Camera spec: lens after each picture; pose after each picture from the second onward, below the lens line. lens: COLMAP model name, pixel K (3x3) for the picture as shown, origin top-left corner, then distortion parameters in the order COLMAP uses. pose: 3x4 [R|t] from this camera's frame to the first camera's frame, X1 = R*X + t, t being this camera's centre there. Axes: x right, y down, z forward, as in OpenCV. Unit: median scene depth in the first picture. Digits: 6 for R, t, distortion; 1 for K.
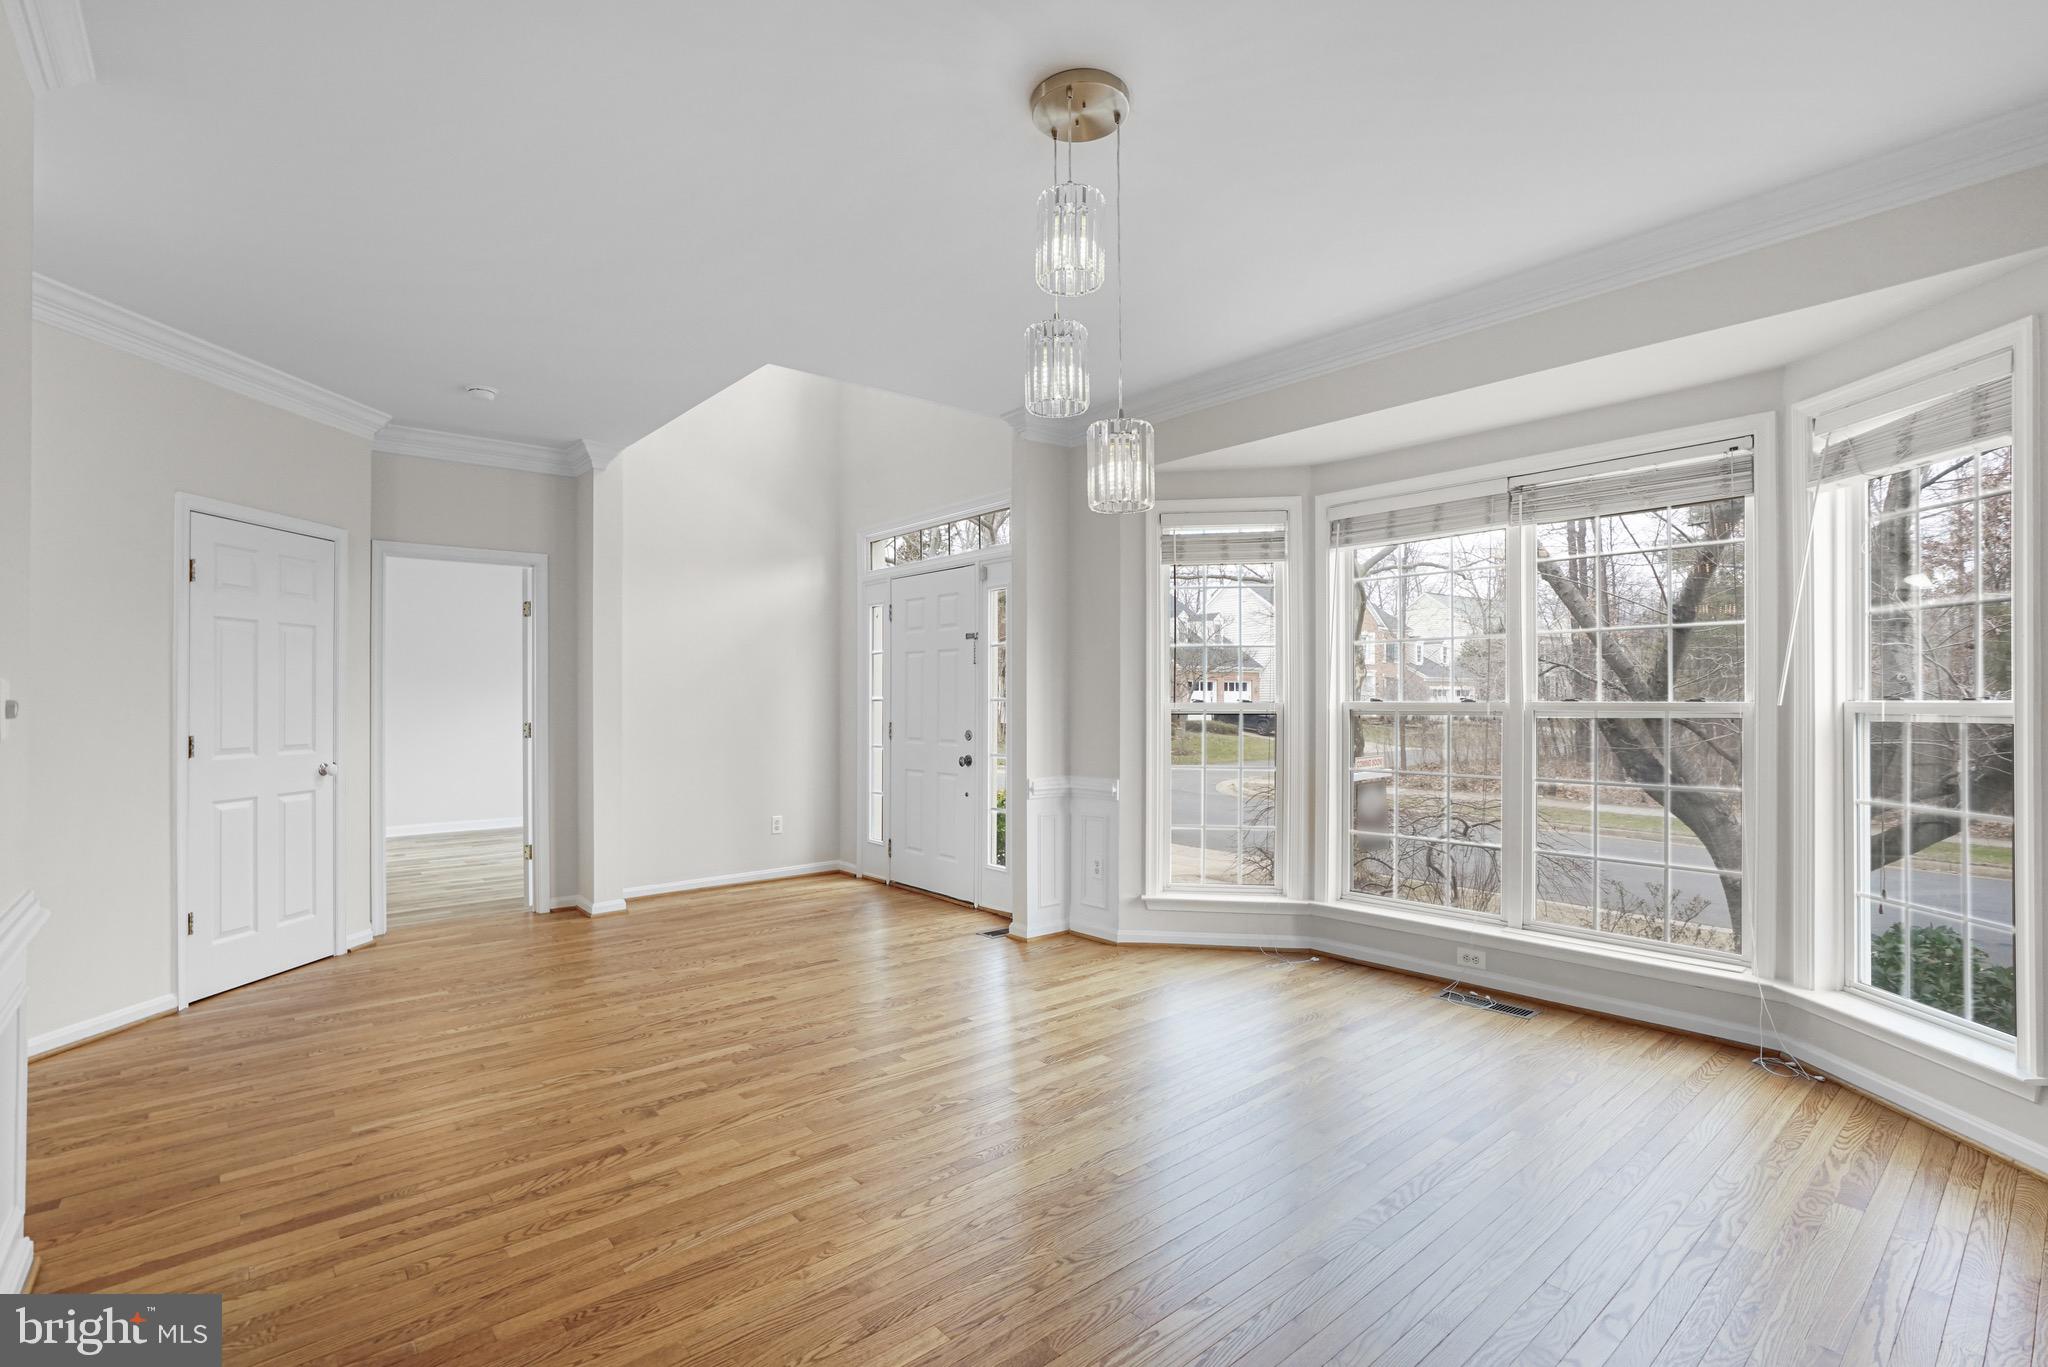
lens RADIAL K [[1022.5, 0, 986.7], [0, 1022.5, 690.8], [0, 0, 1]] dist [-0.054471, 0.039638]
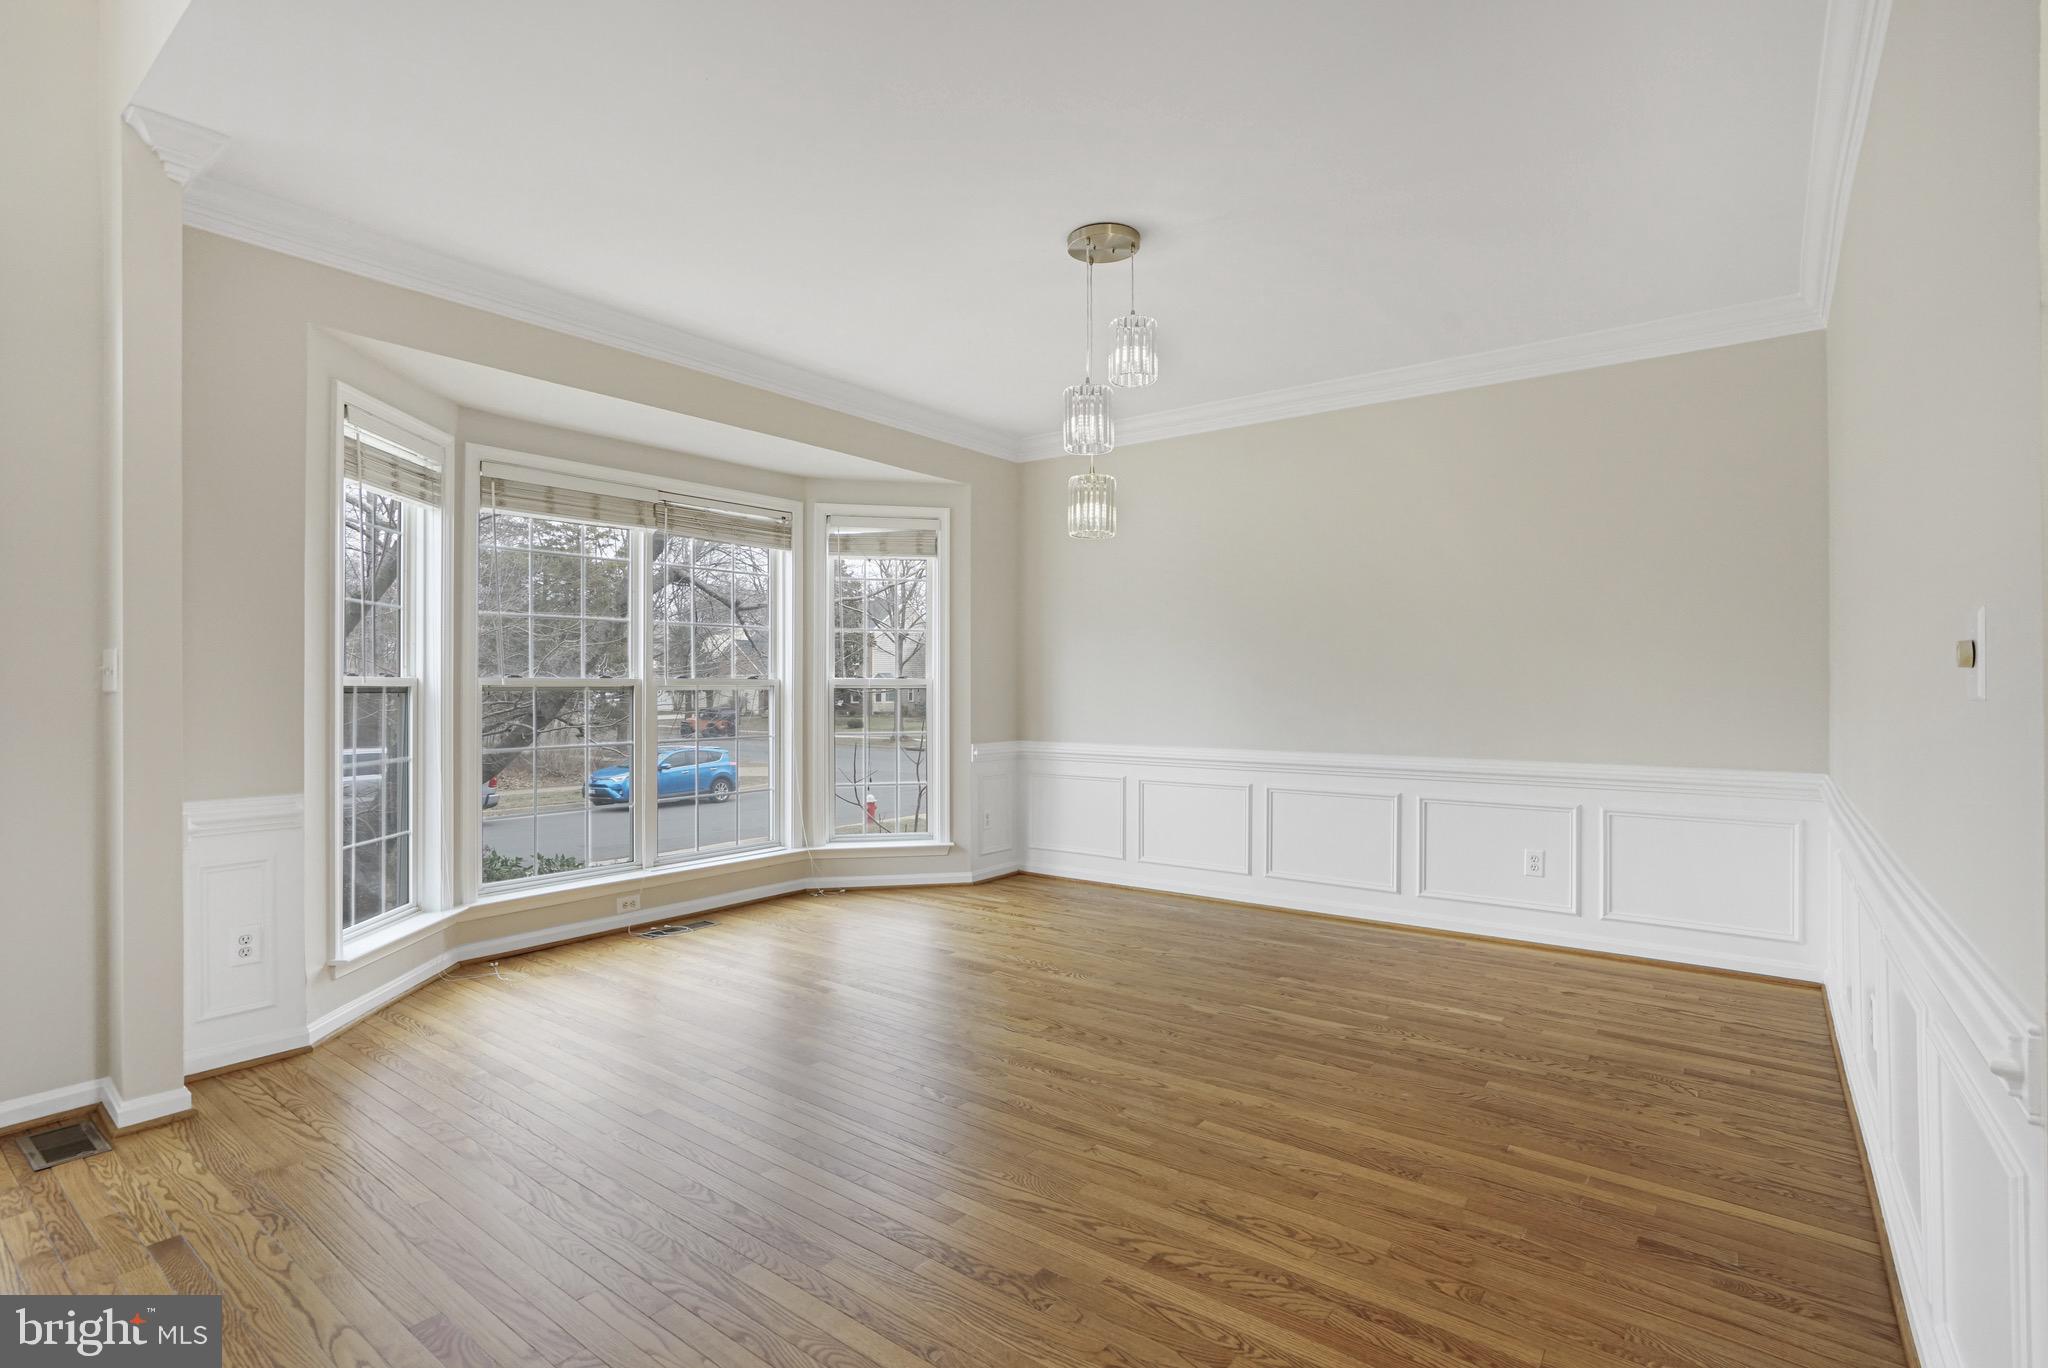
lens RADIAL K [[968.7, 0, 1028.6], [0, 968.7, 688.2], [0, 0, 1]] dist [-0.048827, 0.030633]
pose [[-0.265862, 0.001015, 0.964011, -0.856537], [-0.003499, 0.999992, -0.002018, 0.029142], [-0.964005, -0.003910, -0.265856, 1.075754]]
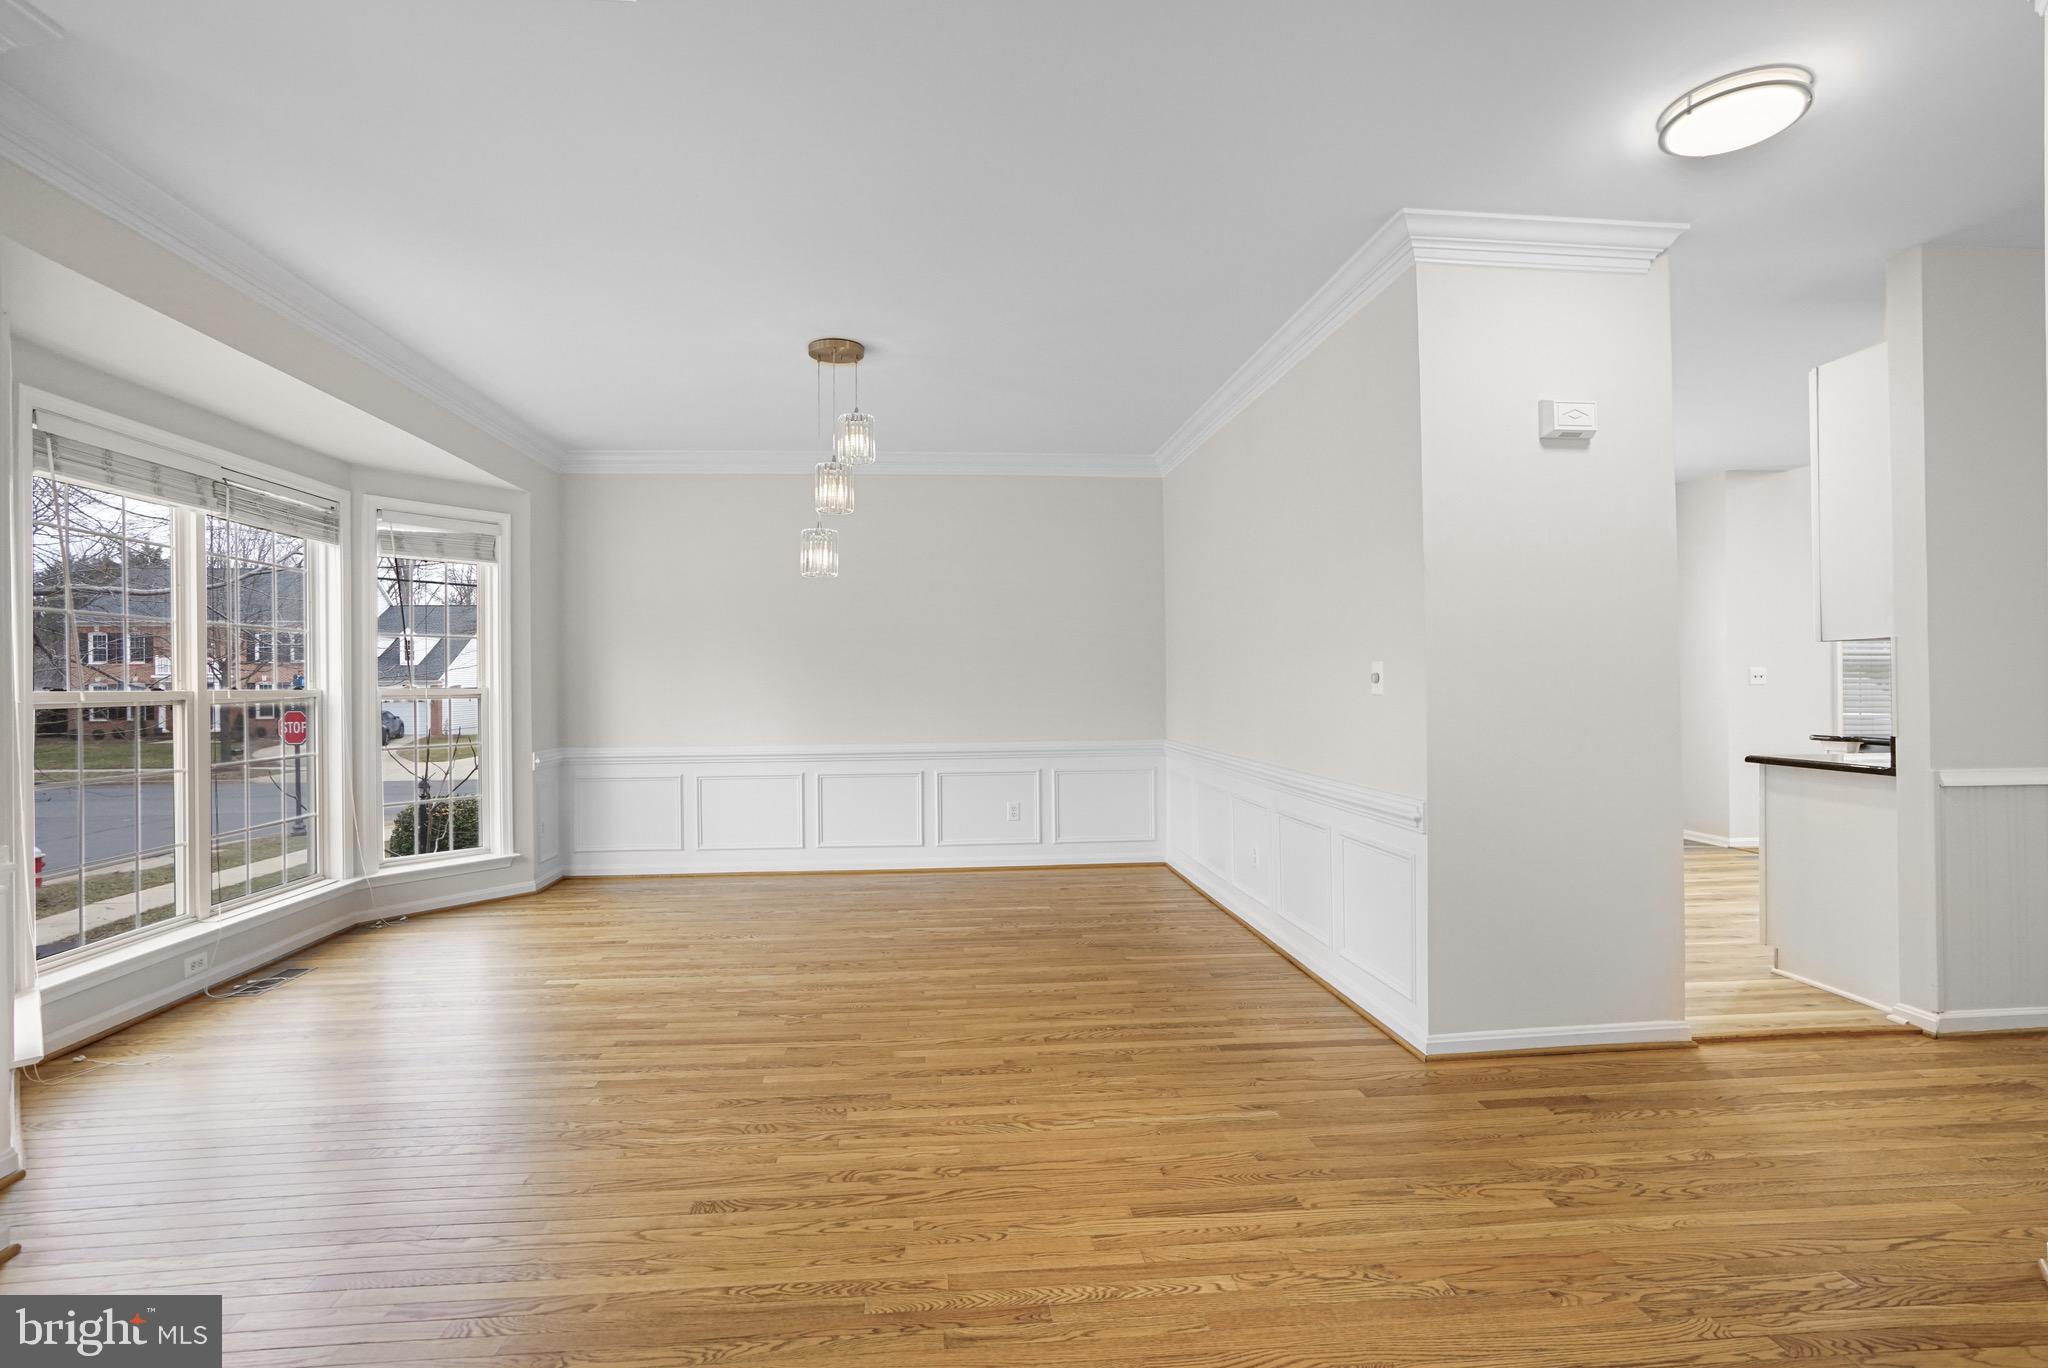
lens RADIAL K [[968.7, 0, 1028.6], [0, 968.7, 688.2], [0, 0, 1]] dist [-0.048827, 0.030633]
pose [[-0.852717, 0.007954, 0.522312, -0.810229], [0.008209, 0.999965, -0.001825, 0.021373], [-0.522308, 0.002732, -0.852752, 1.698002]]
